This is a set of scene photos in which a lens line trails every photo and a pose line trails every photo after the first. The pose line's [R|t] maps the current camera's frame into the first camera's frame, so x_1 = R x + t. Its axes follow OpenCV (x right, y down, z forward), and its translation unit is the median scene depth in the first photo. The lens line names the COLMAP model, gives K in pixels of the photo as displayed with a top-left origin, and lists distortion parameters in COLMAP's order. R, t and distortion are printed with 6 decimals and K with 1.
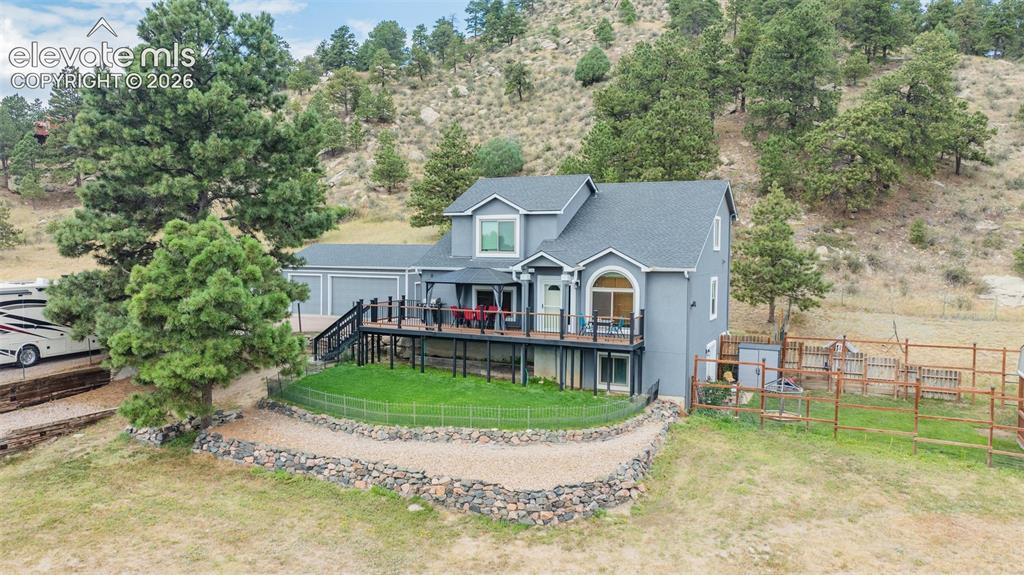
lens RADIAL K [[722.2, 0, 512.8], [0, 722.2, 290.9], [0, 0, 1]] dist [-0.026213, 0.018622]
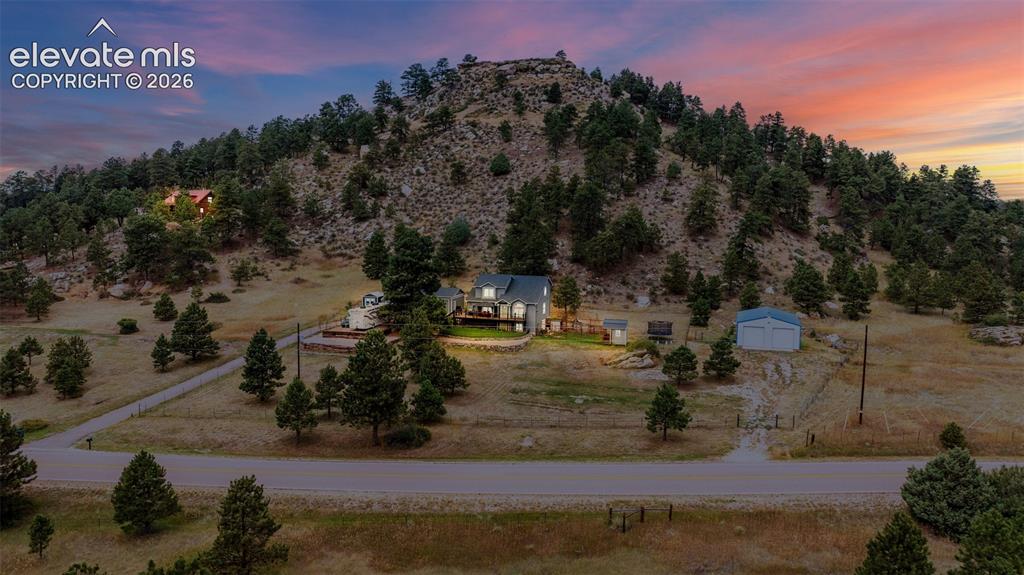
lens RADIAL K [[722.2, 0, 511.4], [0, 722.2, 287.8], [0, 0, 1]] dist [-0.026213, 0.018622]
pose [[0.988458, -0.004583, 0.151424, -0.275422], [0.000521, 0.999639, 0.026857, -0.116965], [-0.151492, -0.026468, 0.988104, -1.600829]]
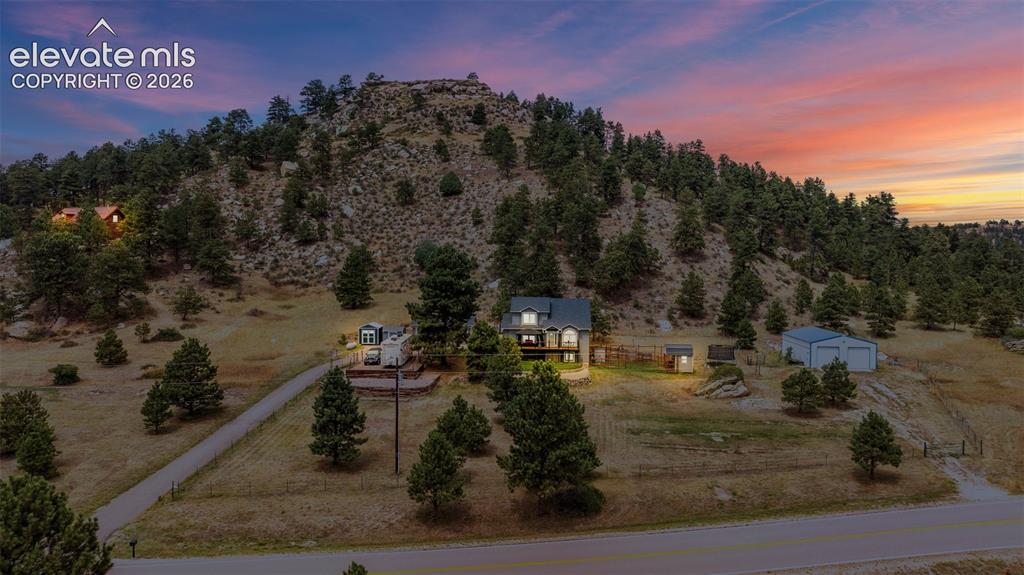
lens RADIAL K [[722.2, 0, 511.3], [0, 722.2, 285.8], [0, 0, 1]] dist [-0.026213, 0.018622]
pose [[0.932158, -0.010762, 0.361891, -0.737388], [0.020298, 0.999539, -0.022561, -0.087352], [-0.361482, 0.028376, 0.931947, -1.172354]]
